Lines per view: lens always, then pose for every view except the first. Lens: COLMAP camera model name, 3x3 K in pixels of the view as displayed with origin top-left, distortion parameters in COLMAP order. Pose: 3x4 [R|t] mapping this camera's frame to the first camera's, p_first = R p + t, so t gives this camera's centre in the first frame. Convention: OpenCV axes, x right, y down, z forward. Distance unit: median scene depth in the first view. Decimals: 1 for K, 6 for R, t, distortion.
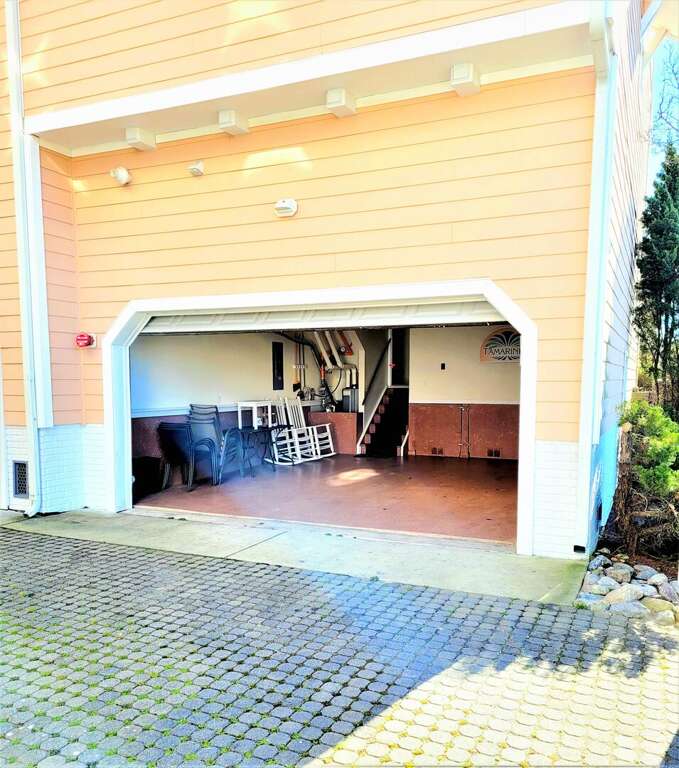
lens RADIAL K [[668.5, 0, 340.8], [0, 668.5, 389.1], [0, 0, 1]] dist [0.048121, -0.000130]
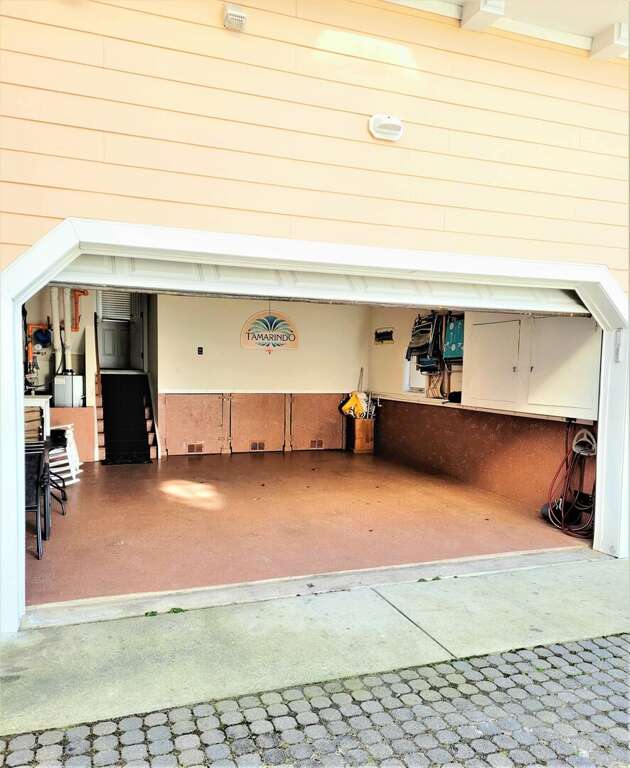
lens RADIAL K [[629.2, 0, 317.0], [0, 629.2, 376.3], [0, 0, 1]] dist [0.025581, 0.006624]
pose [[0.705370, -0.002154, 0.708836, -0.623097], [-0.005813, 0.999944, 0.008824, -0.017276], [-0.708816, -0.010345, 0.705318, 0.610465]]
